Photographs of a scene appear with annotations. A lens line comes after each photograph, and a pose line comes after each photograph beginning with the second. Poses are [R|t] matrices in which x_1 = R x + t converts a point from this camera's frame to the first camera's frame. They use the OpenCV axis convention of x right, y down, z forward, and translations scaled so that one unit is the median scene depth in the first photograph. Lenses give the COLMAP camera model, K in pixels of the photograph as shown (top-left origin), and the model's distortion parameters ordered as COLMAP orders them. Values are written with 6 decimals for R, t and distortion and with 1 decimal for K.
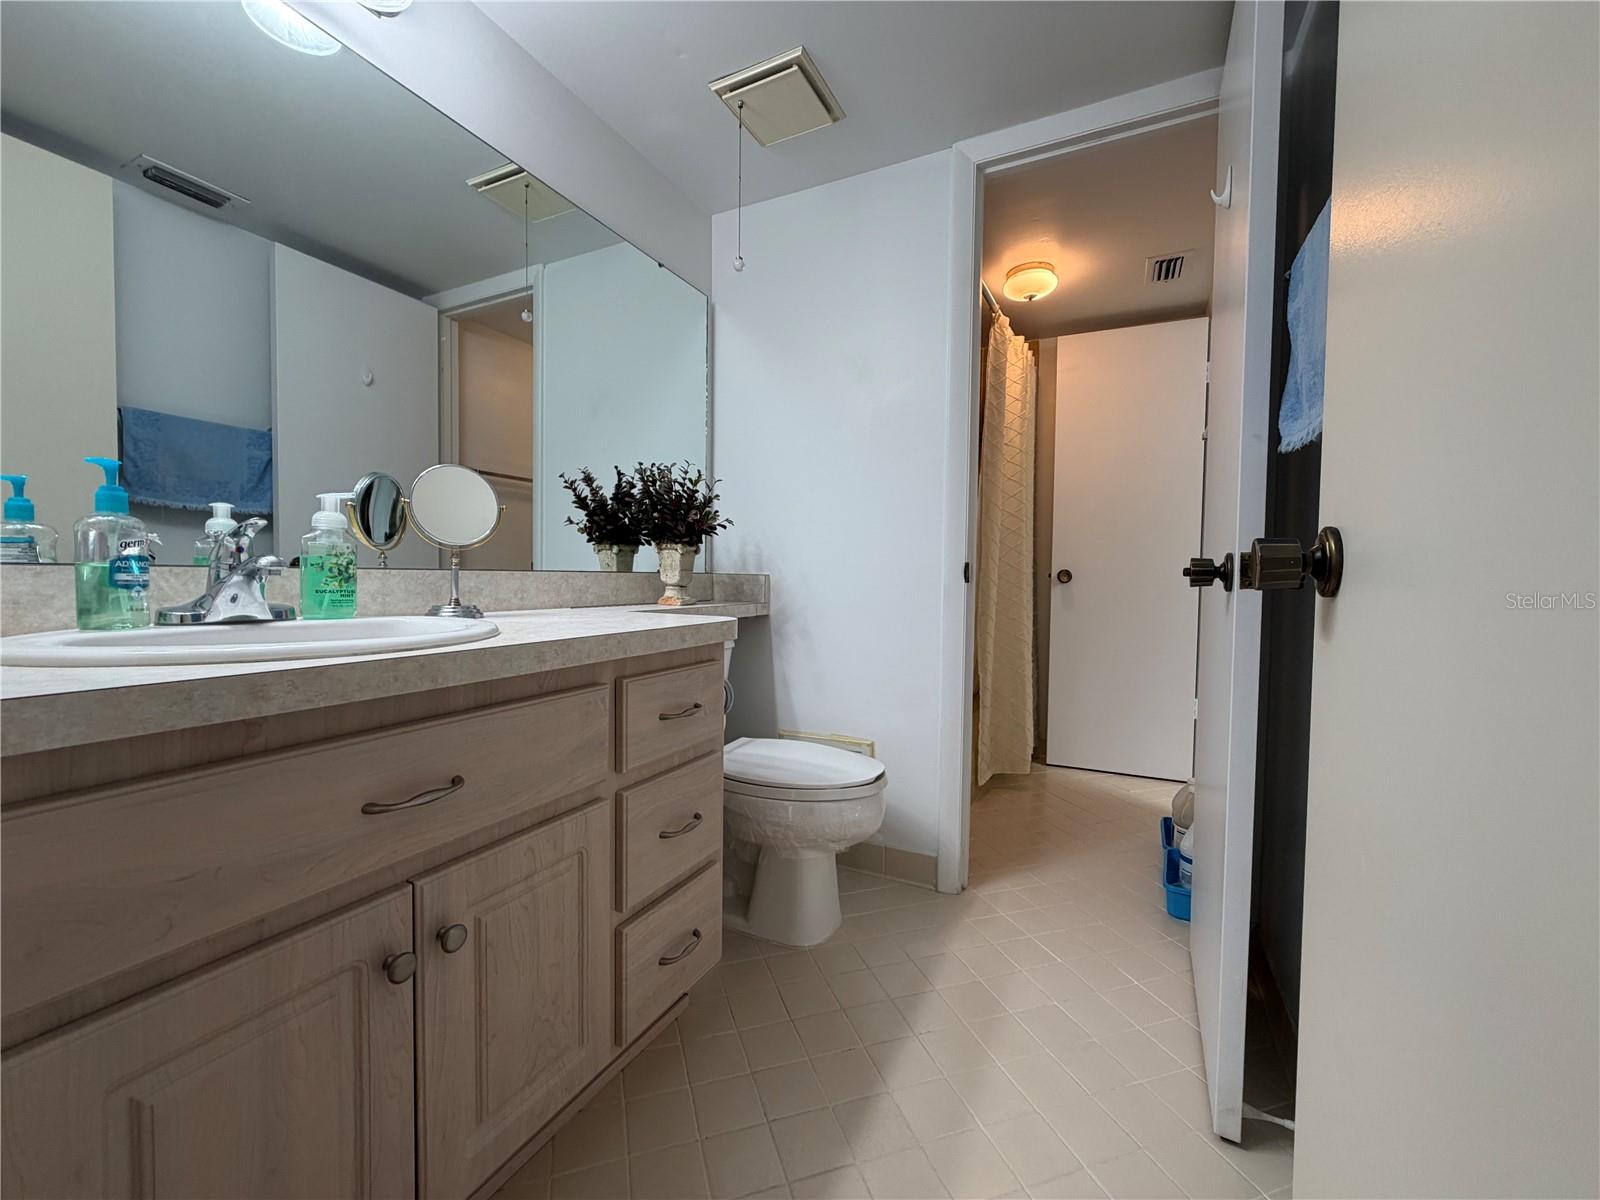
lens RADIAL K [[637.4, 0, 796.3], [0, 637.4, 599.8], [0, 0, 1]] dist [-0.000762, 0.000561]
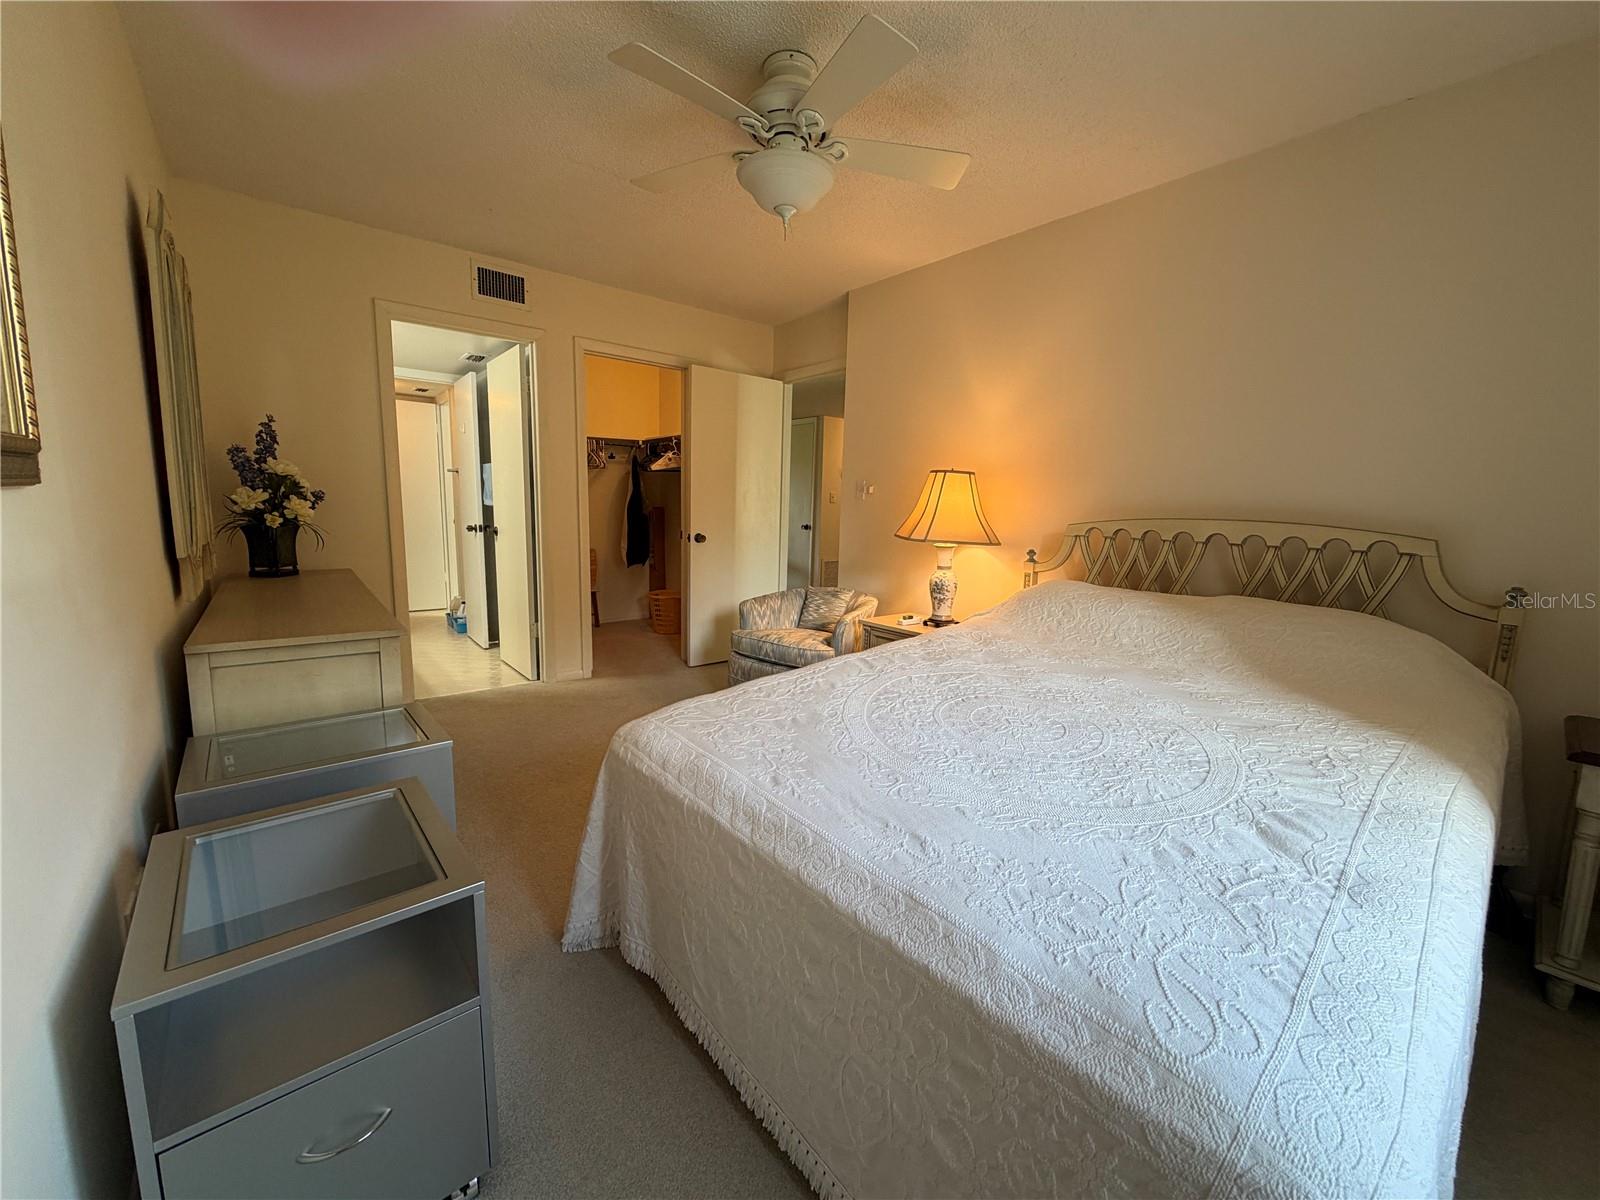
lens RADIAL K [[637.4, 0, 796.3], [0, 637.4, 599.8], [0, 0, 1]] dist [-0.000762, 0.000561]
pose [[0.381875, -0.141053, 0.913387, -3.045388], [0.019547, 0.989297, 0.144603, -0.175762], [-0.924007, -0.037366, 0.380545, -3.258018]]
